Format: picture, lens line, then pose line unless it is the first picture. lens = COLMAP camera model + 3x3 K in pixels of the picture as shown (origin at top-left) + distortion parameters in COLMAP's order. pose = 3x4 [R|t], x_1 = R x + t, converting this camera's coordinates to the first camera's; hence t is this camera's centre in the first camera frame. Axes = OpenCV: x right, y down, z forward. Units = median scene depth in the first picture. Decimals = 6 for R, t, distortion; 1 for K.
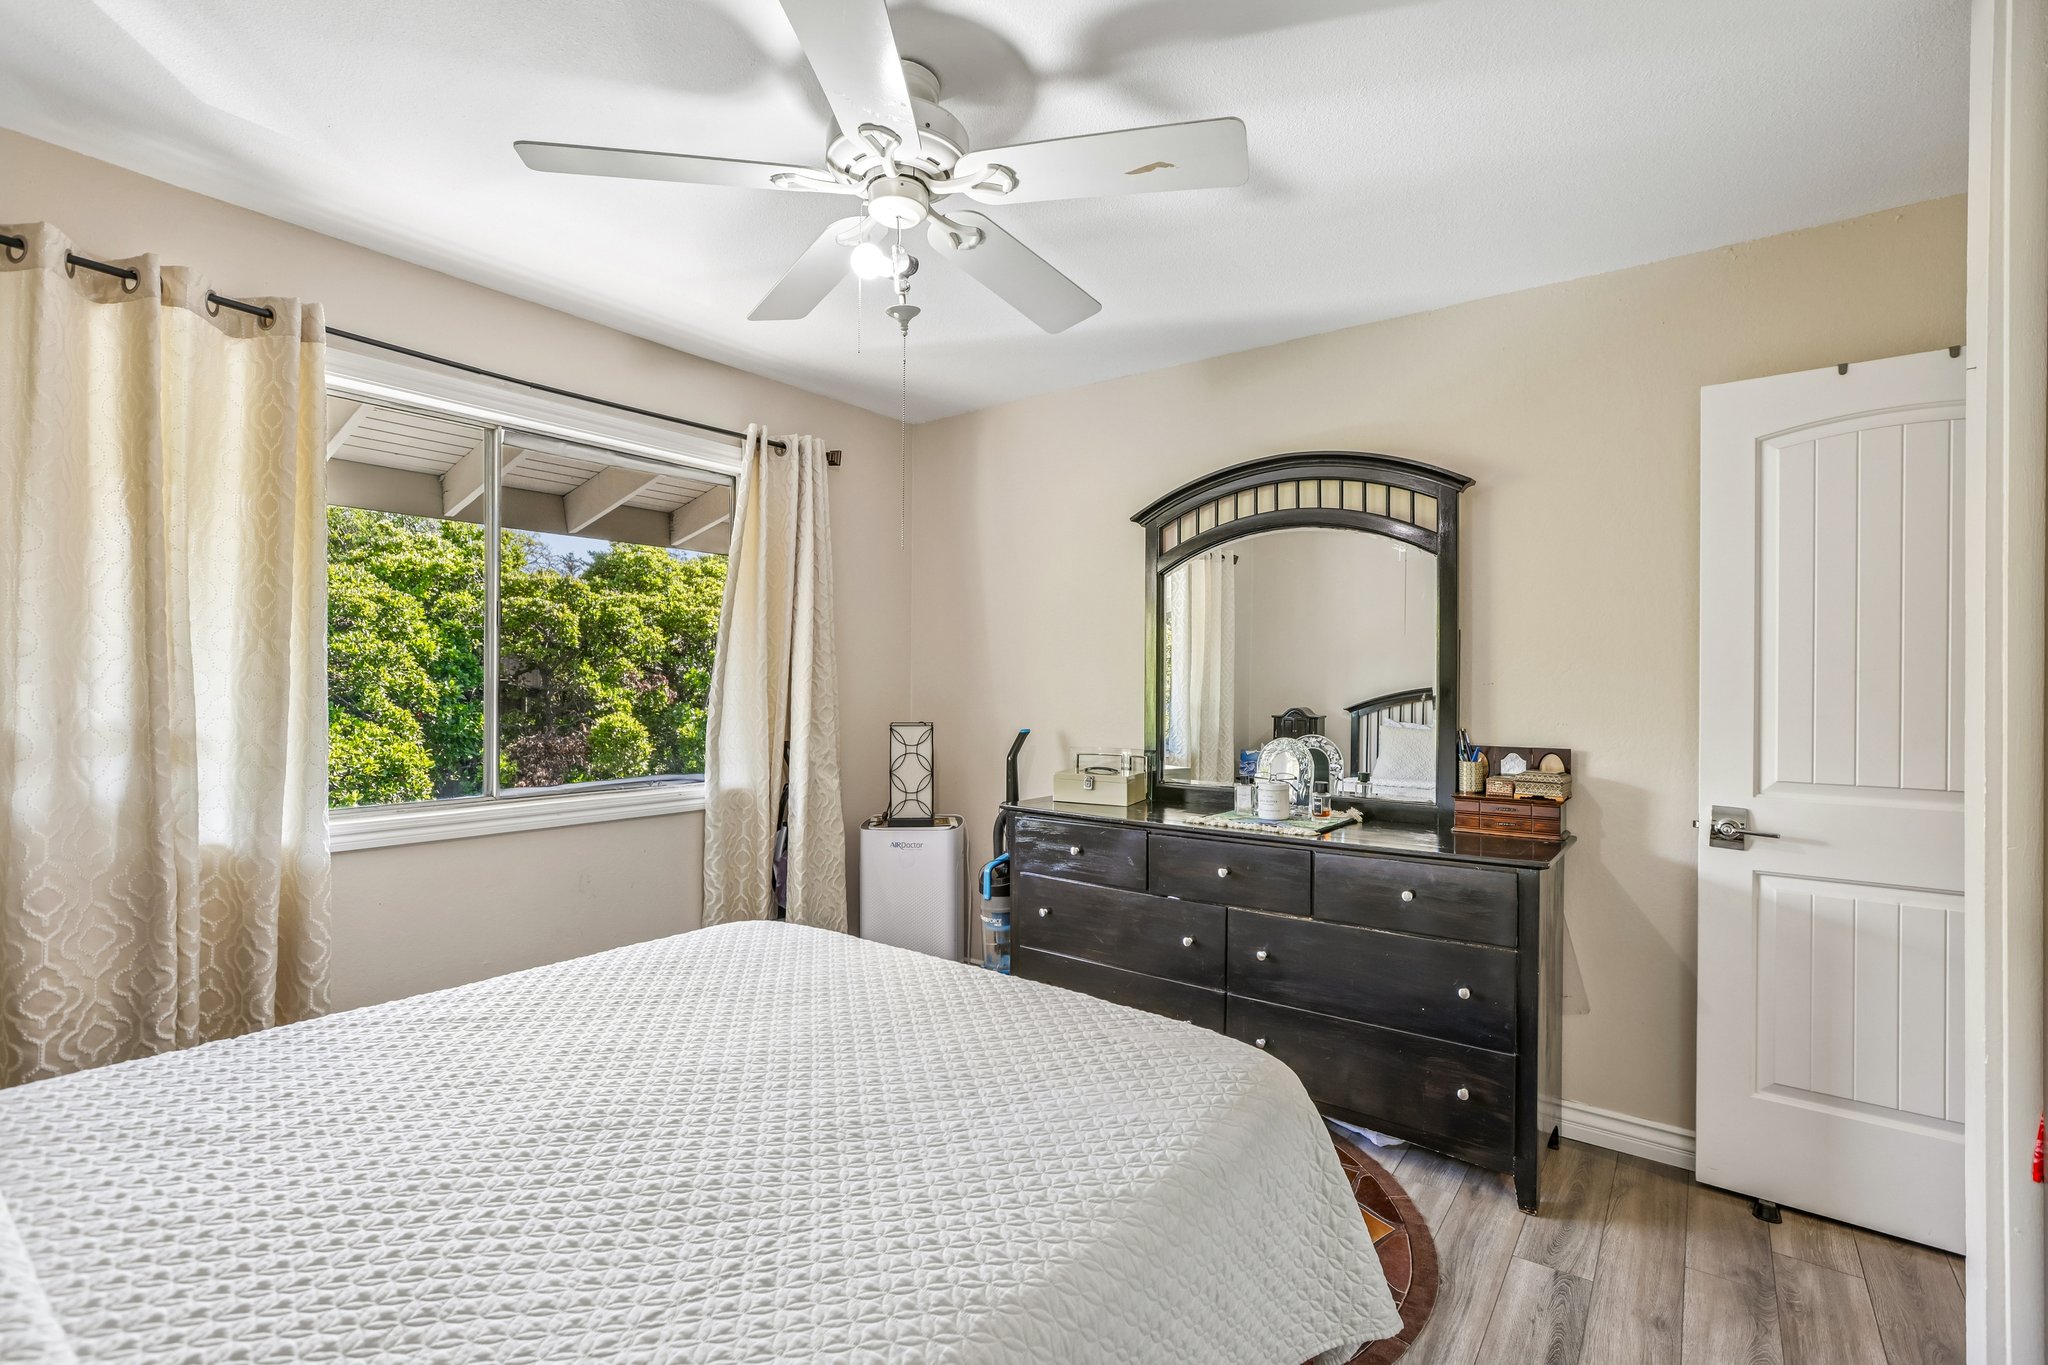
lens RADIAL K [[936.5, 0, 1024.0], [0, 936.5, 682.5], [0, 0, 1]] dist [-0.019729, 0.000324]
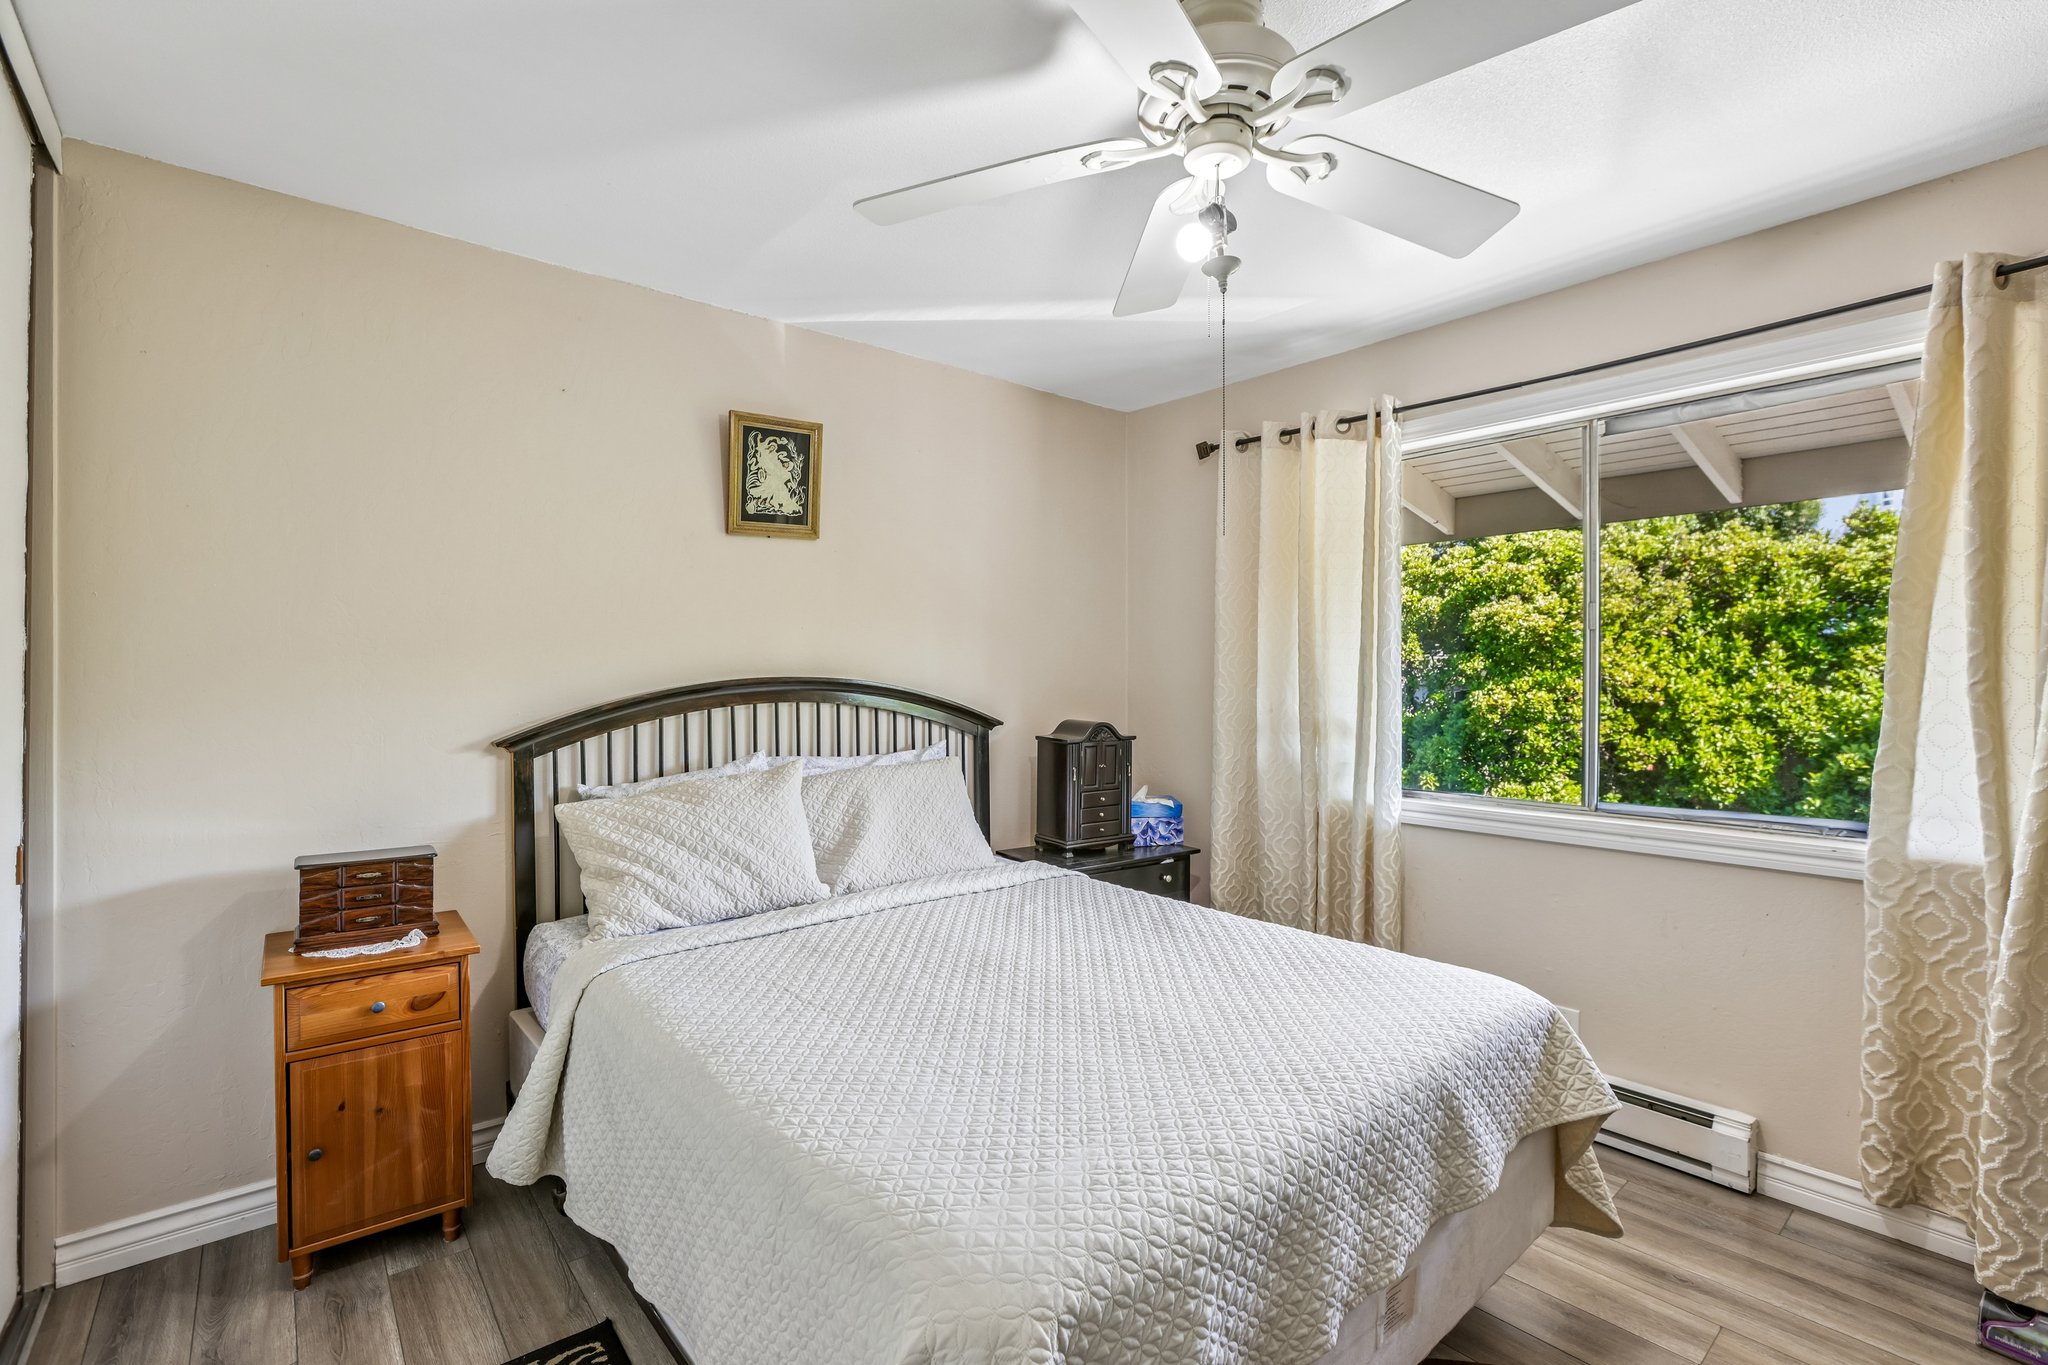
lens RADIAL K [[936.5, 0, 1024.0], [0, 936.5, 682.5], [0, 0, 1]] dist [-0.019729, 0.000324]
pose [[-0.250981, -0.008371, -0.967956, 0.633253], [-0.005599, 0.999958, -0.007196, 0.006601], [0.967976, 0.003614, -0.251018, 0.839223]]
